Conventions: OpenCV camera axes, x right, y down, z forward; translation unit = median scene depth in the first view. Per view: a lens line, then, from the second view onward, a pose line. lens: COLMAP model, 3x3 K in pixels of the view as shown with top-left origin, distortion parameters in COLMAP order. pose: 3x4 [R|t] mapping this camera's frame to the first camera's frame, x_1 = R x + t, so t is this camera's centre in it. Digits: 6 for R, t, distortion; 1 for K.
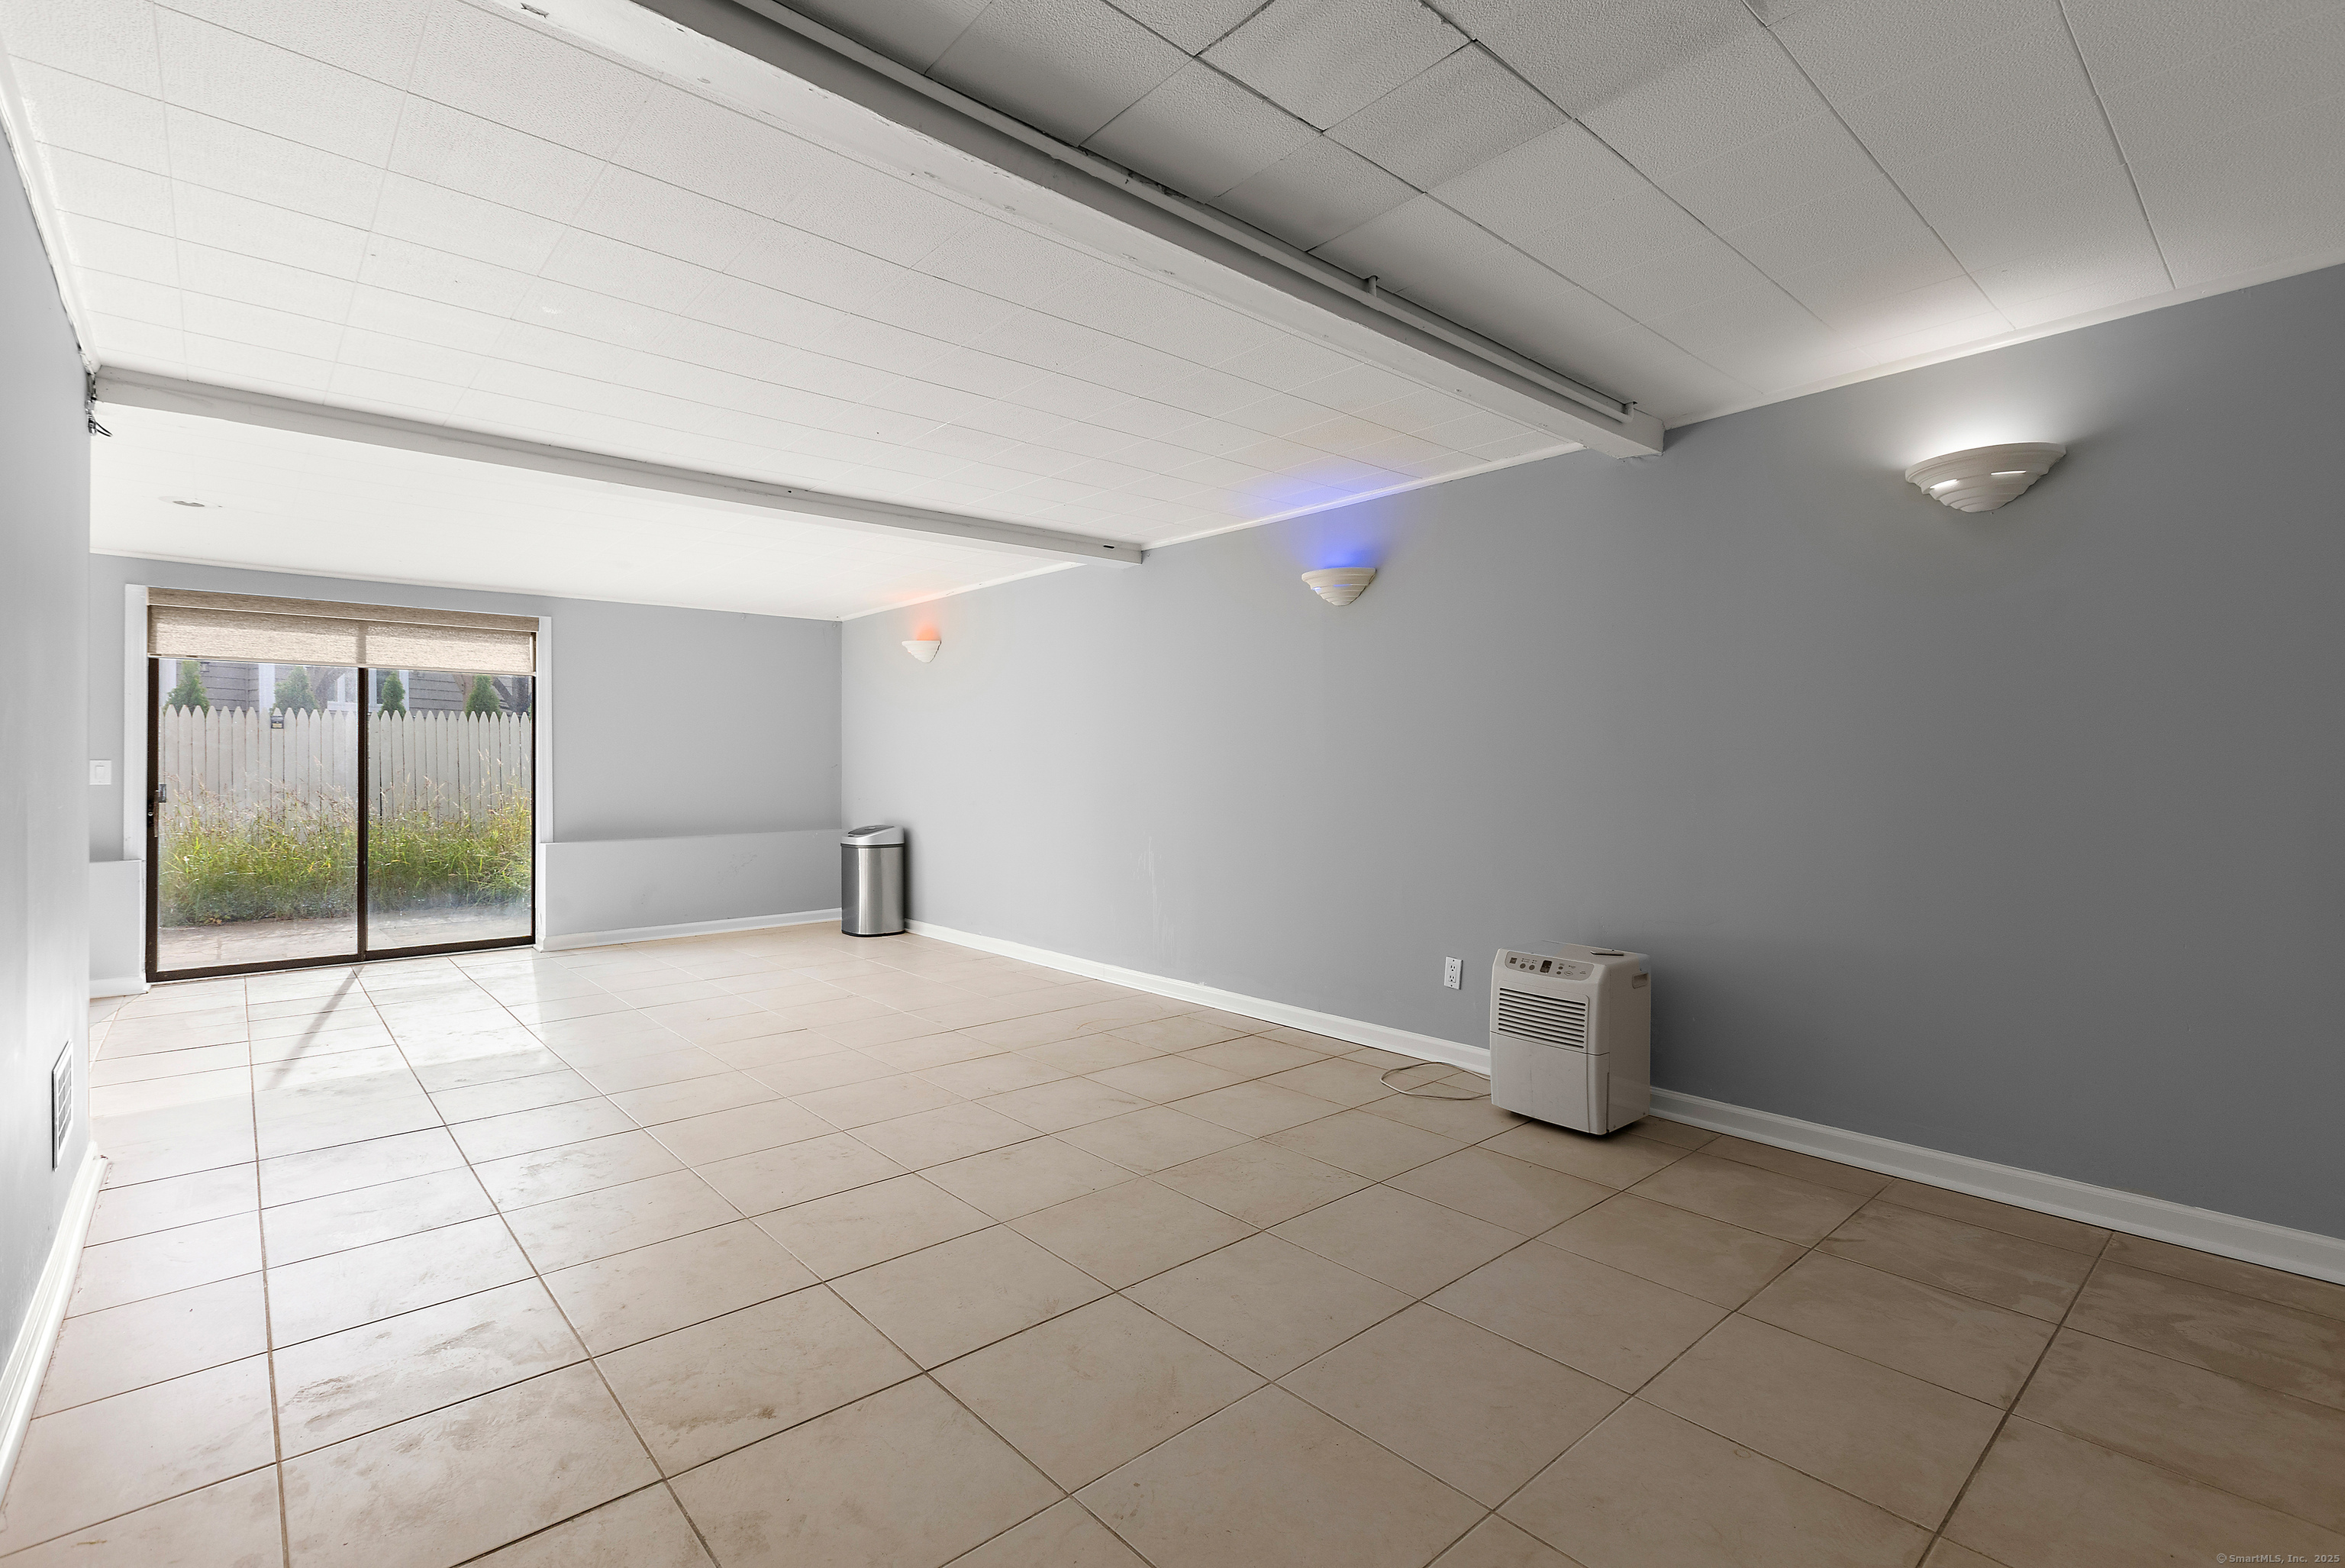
lens RADIAL K [[1050.0, 0, 1165.1], [0, 1050.0, 772.4], [0, 0, 1]] dist [0.002406, -0.000738]
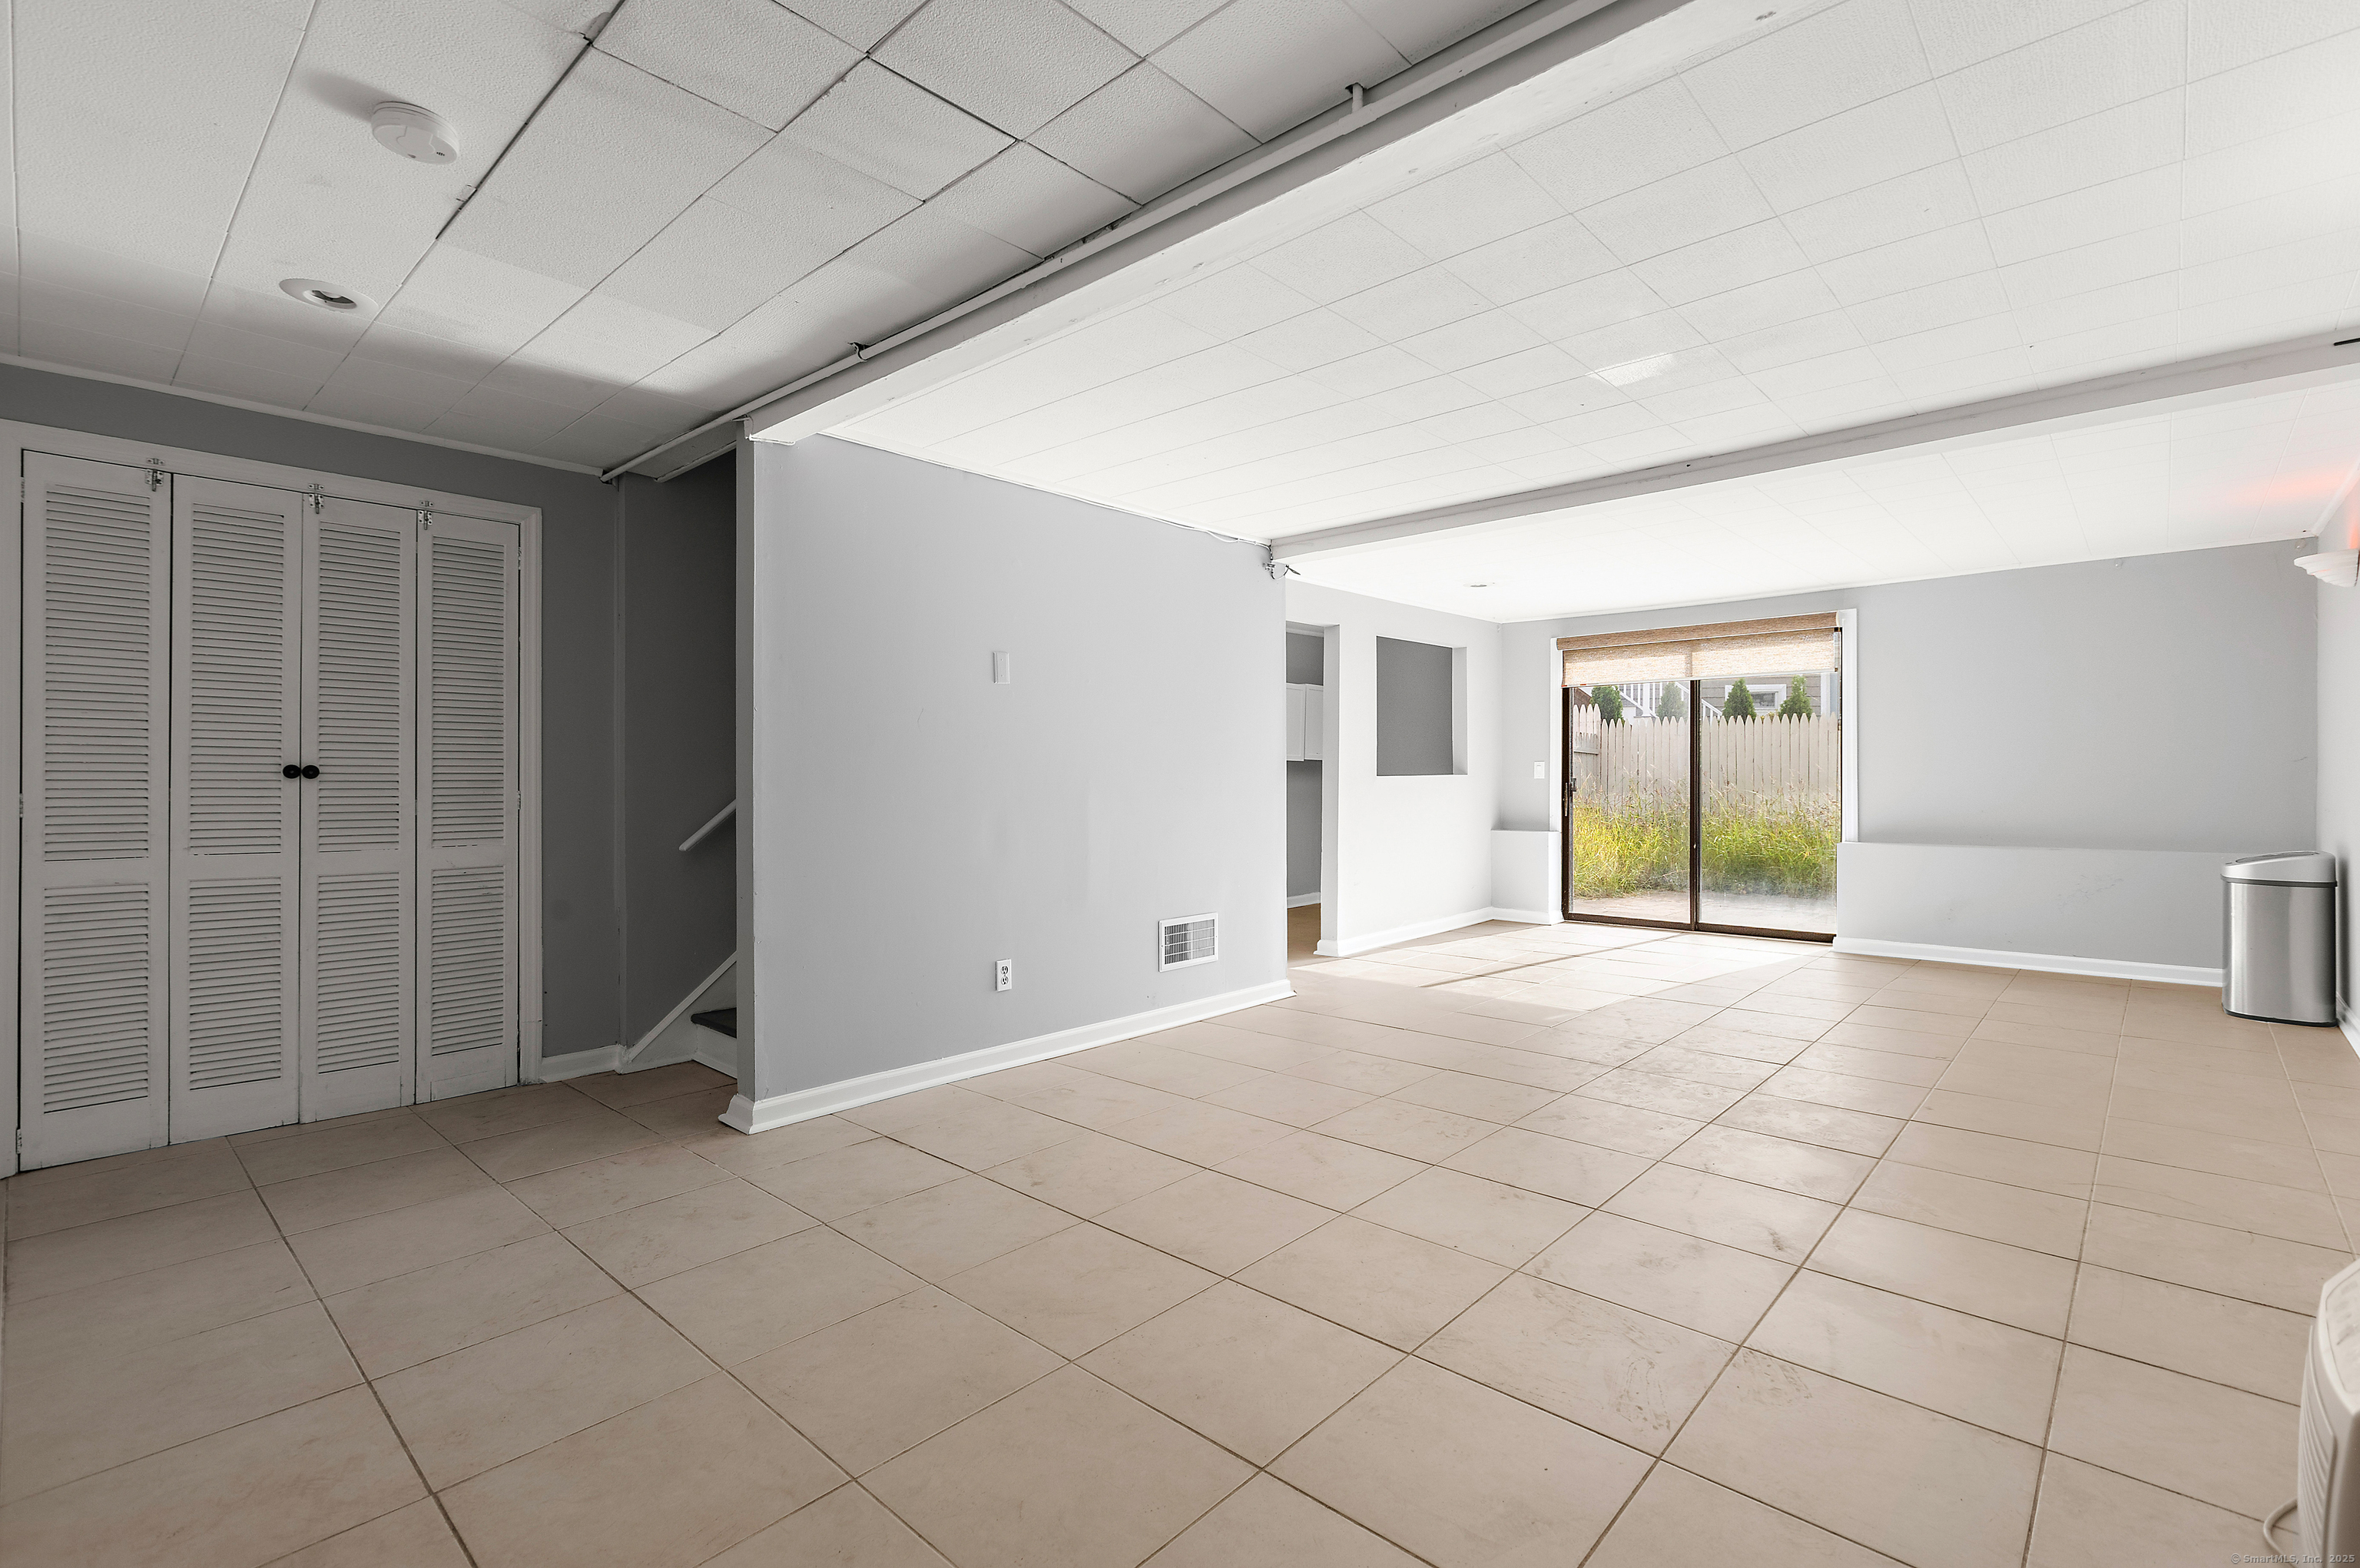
lens RADIAL K [[1056.7, 0, 1178.1], [0, 1056.7, 789.7], [0, 0, 1]] dist [0.002406, -0.000738]
pose [[0.114544, 0.017567, -0.993263, 0.346489], [0.002333, 0.999836, 0.017952, -0.000307], [0.993415, -0.004374, 0.114484, 0.300307]]
